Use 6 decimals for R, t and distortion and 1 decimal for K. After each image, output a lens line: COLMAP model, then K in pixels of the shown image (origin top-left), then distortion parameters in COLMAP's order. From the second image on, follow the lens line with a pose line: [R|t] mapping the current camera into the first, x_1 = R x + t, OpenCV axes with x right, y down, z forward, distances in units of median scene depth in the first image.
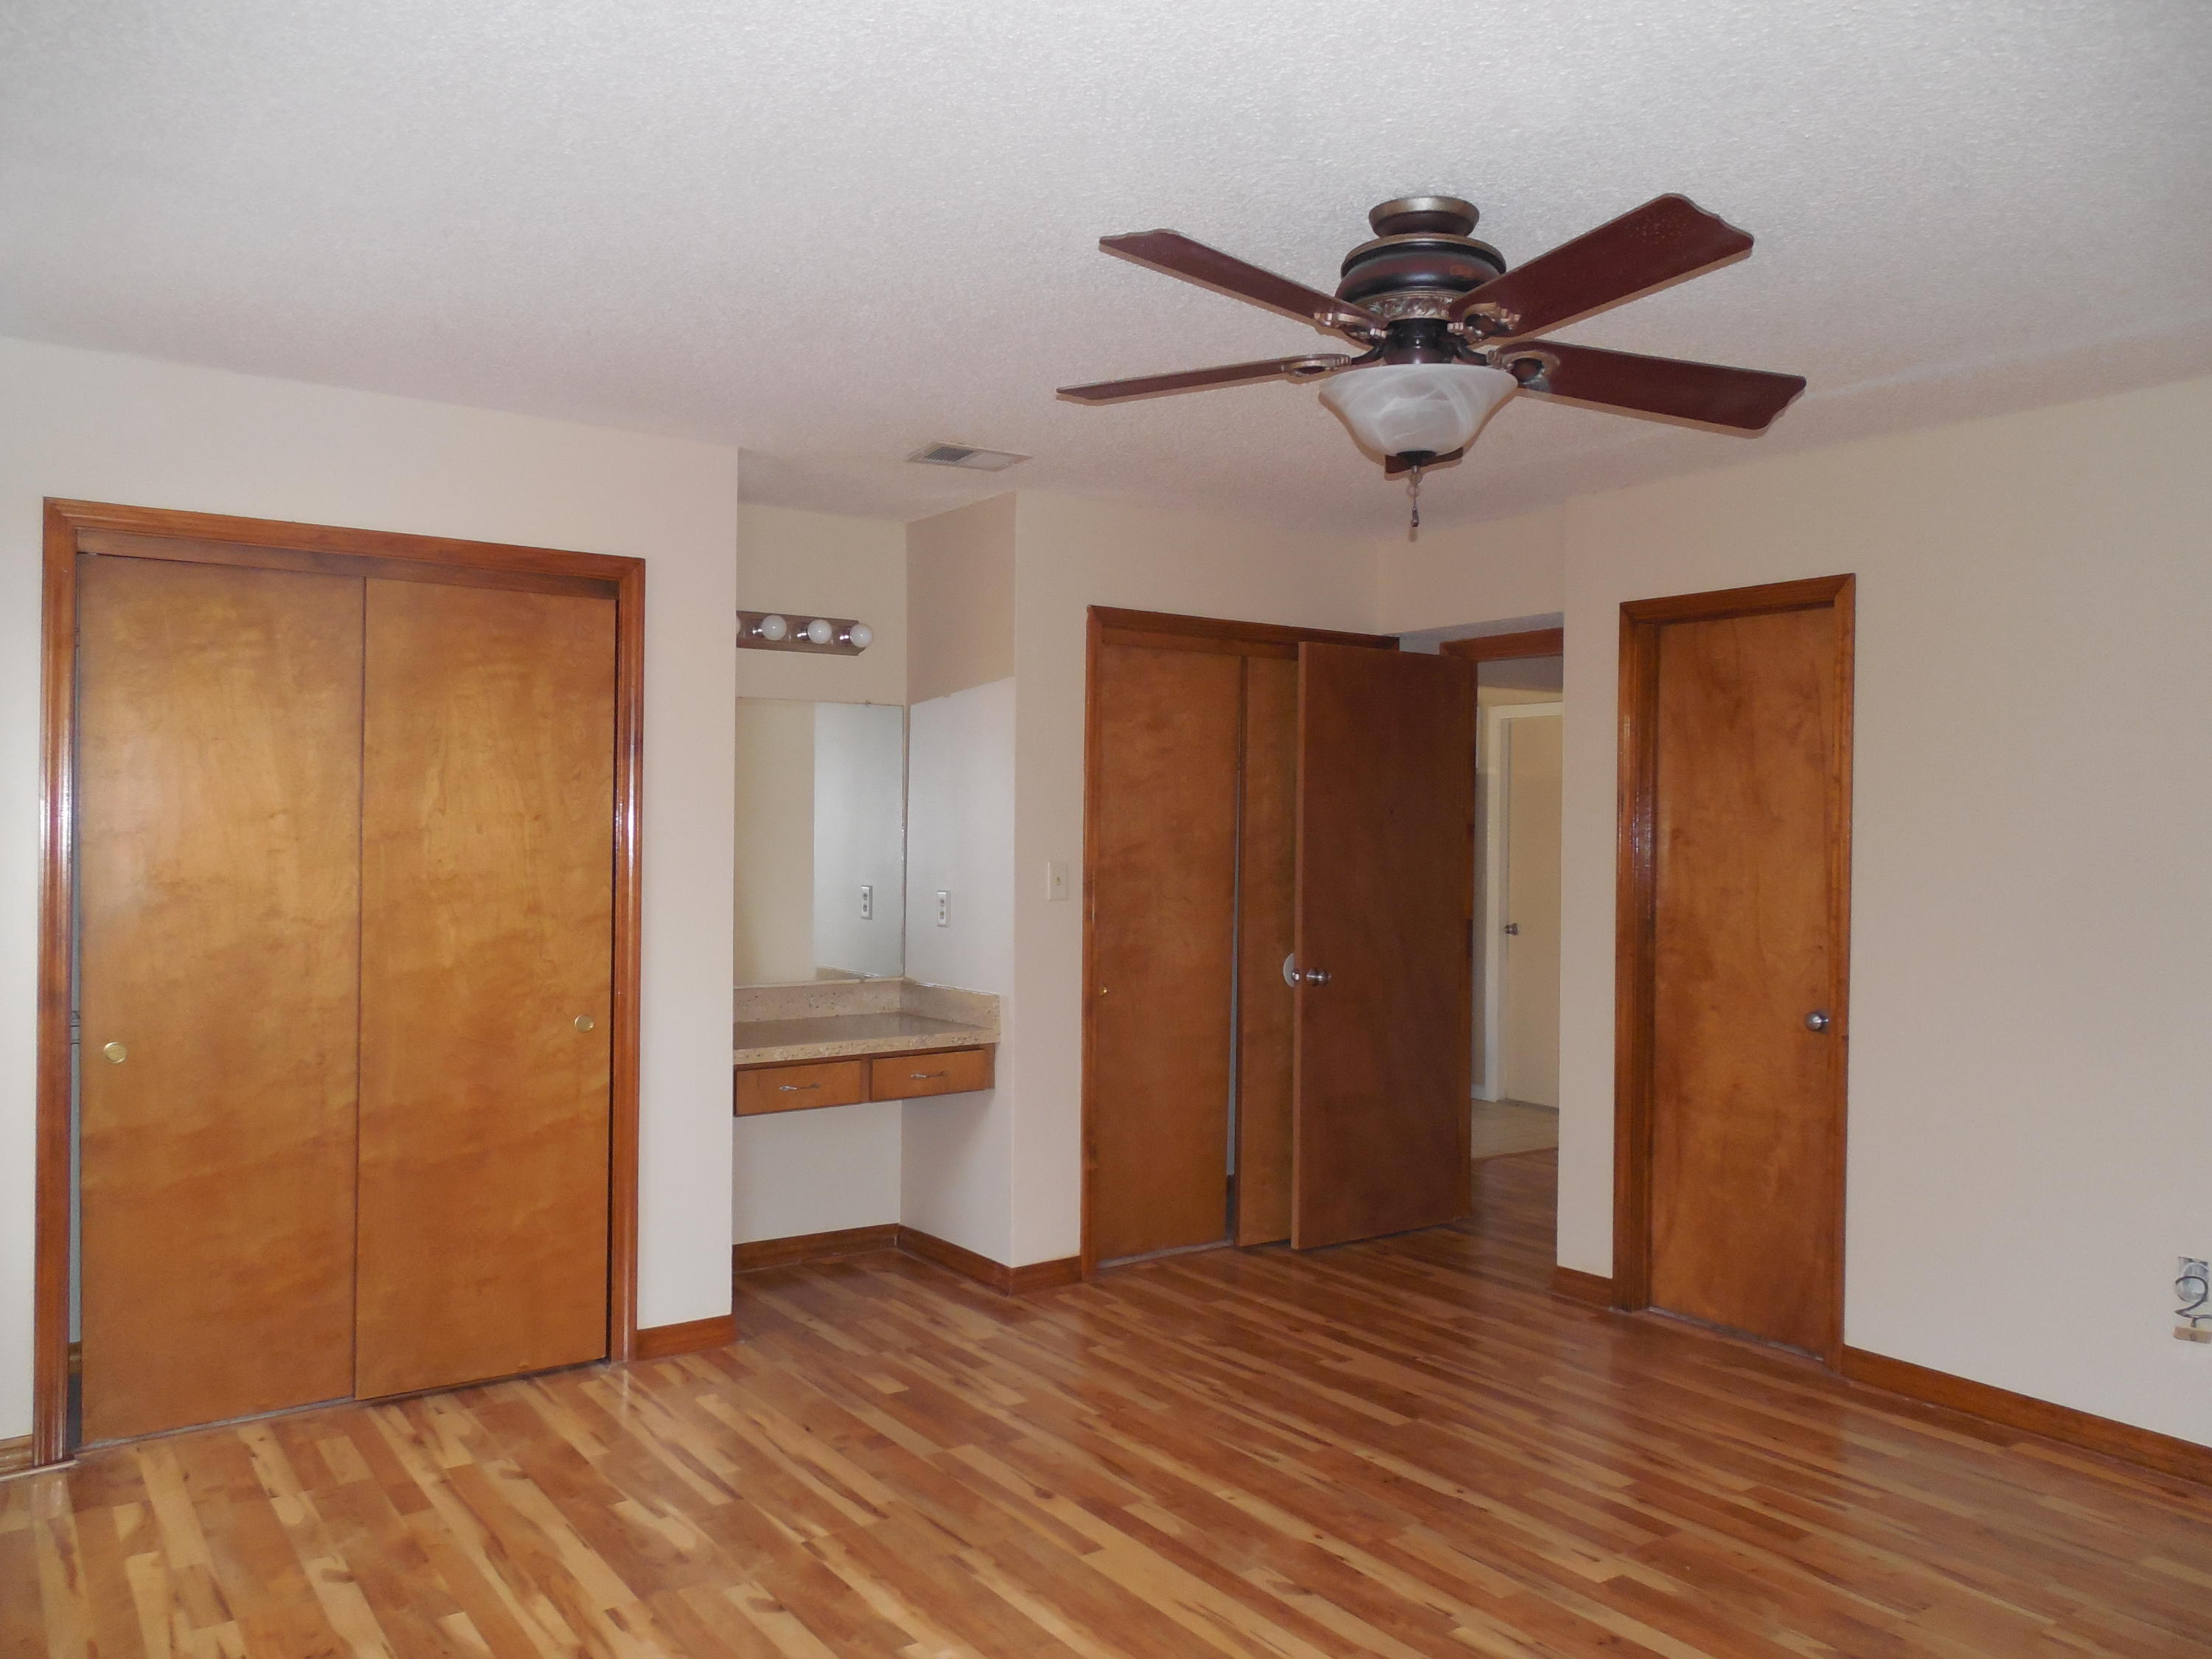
lens RADIAL K [[1662.2, 0, 1119.8], [0, 1662.2, 836.6], [0, 0, 1]] dist [0.008847, 0.003242]
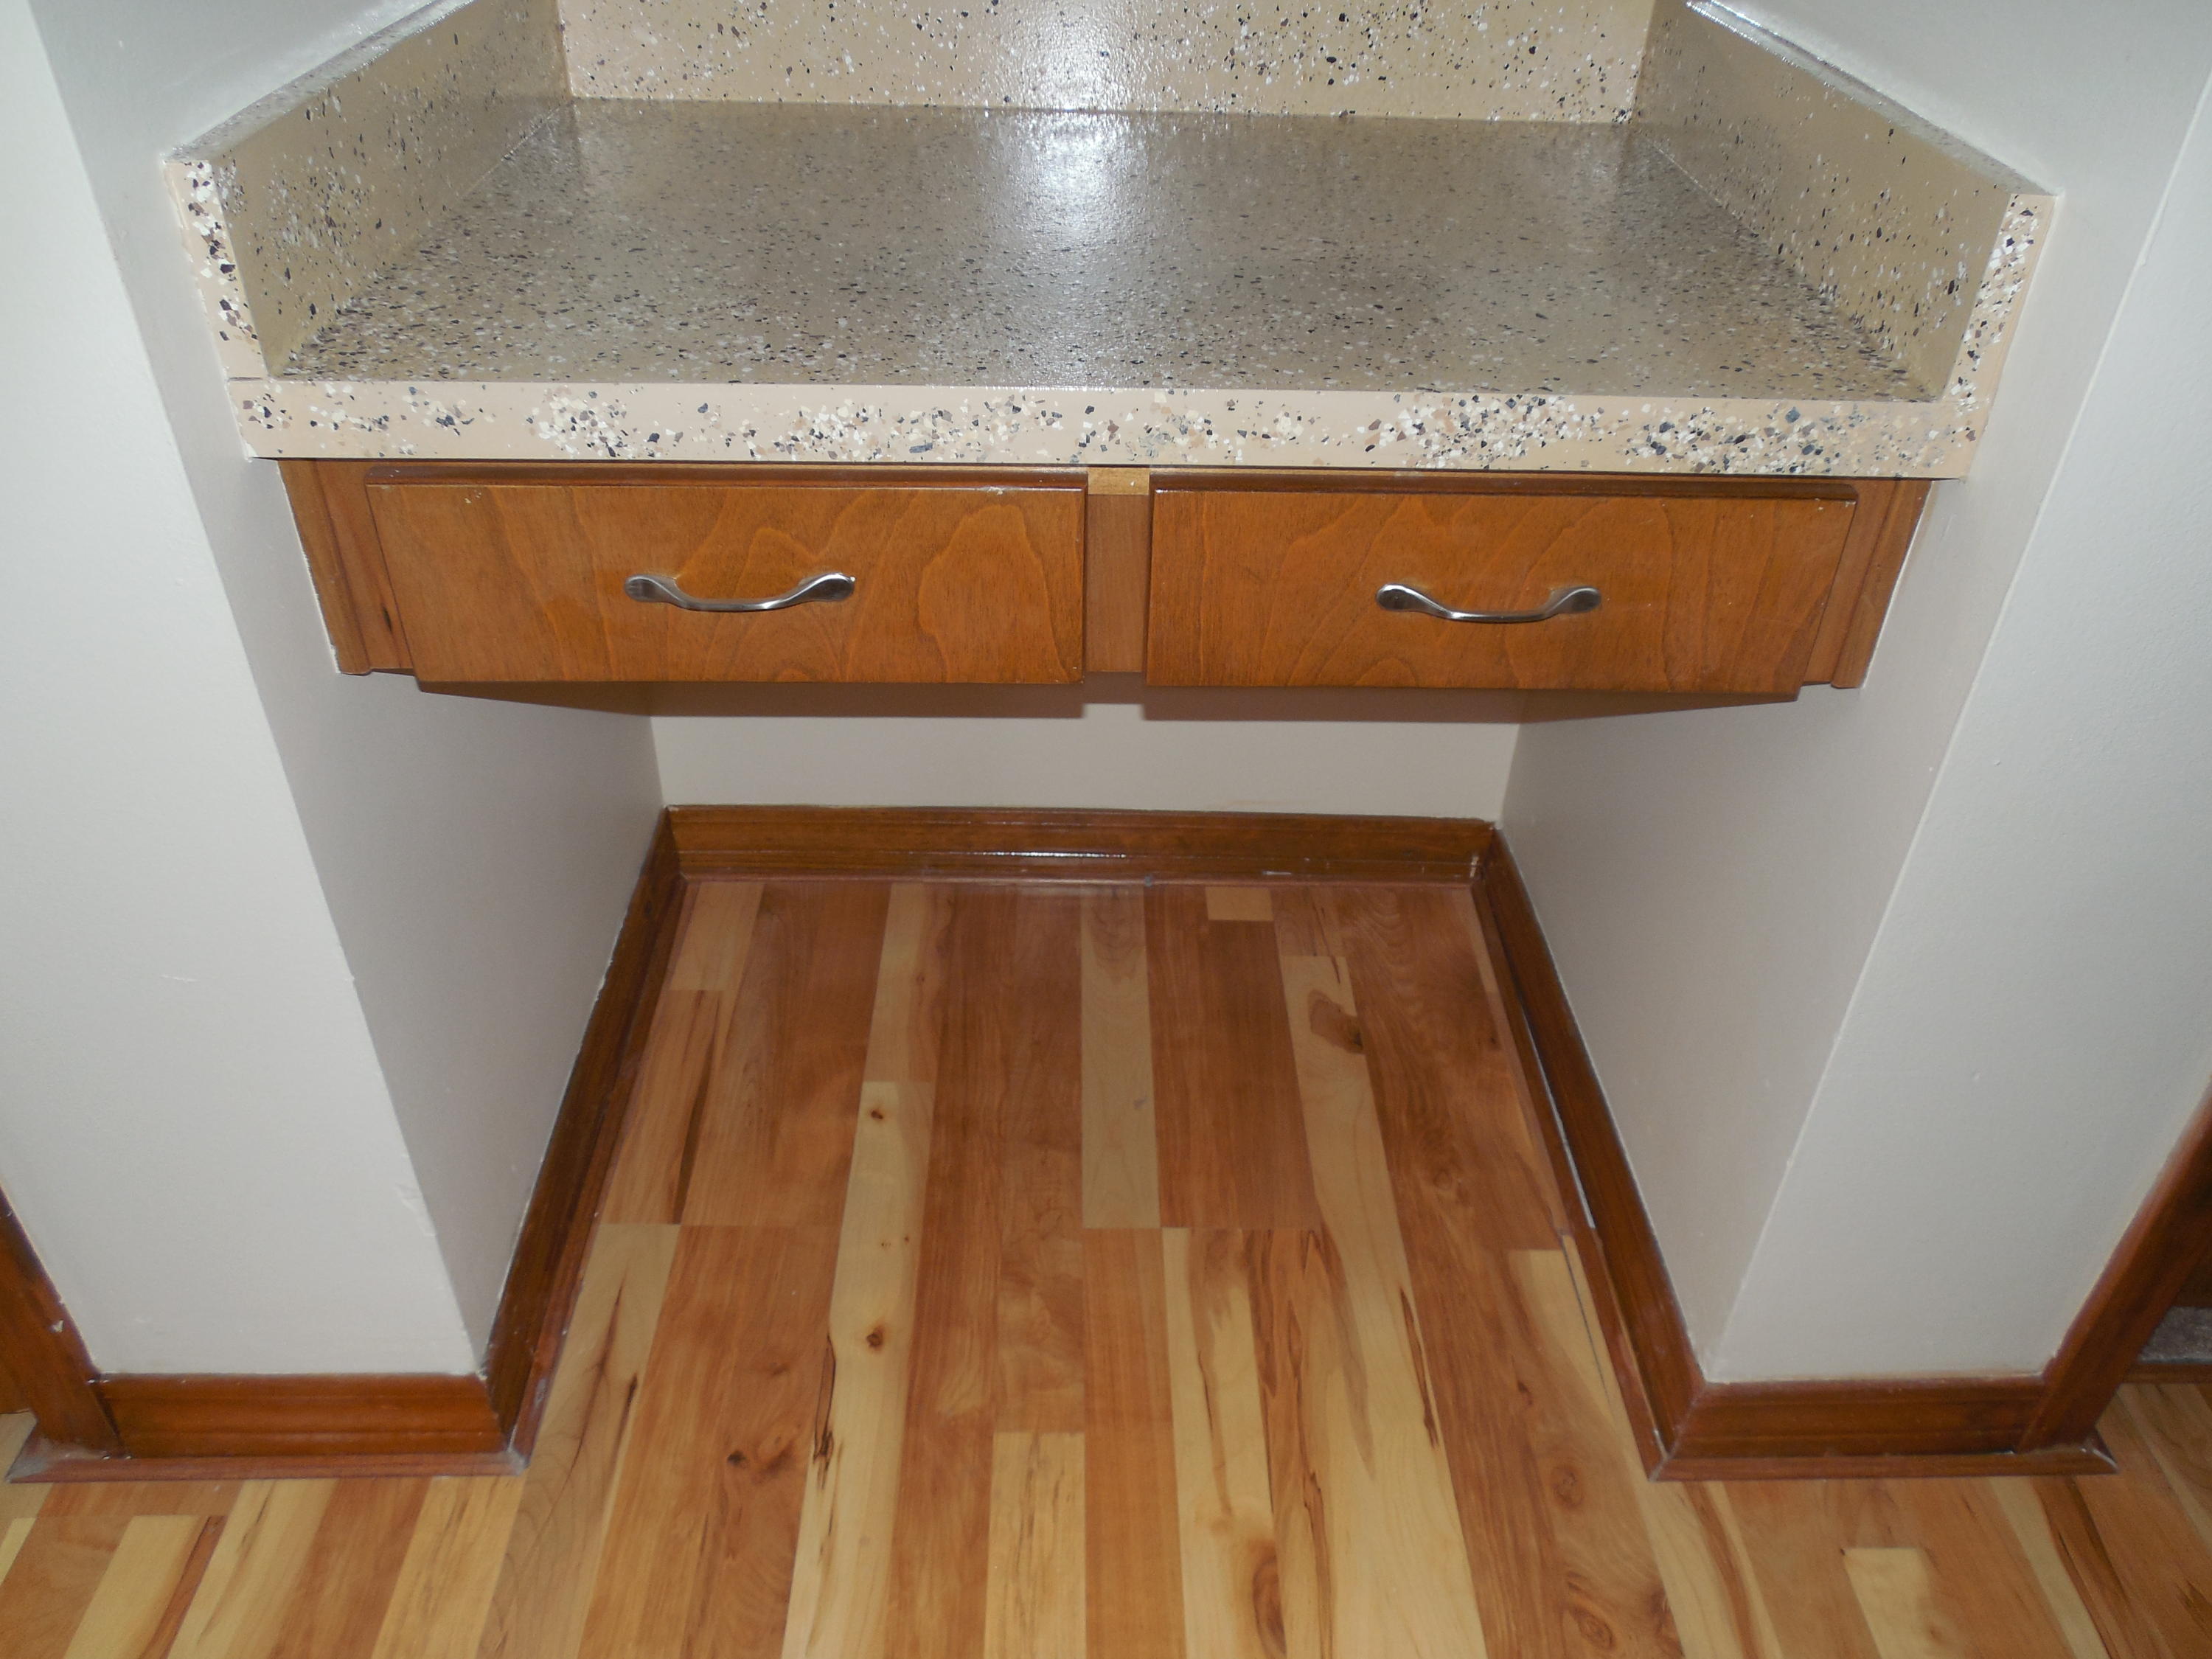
lens RADIAL K [[1662.2, 0, 1119.8], [0, 1662.2, 836.6], [0, 0, 1]] dist [0.008847, 0.003242]
pose [[0.842267, 0.337058, -0.420688, -0.062179], [-0.032786, 0.810996, 0.584133, 0.057642], [0.538063, -0.478203, 0.694126, 0.844119]]
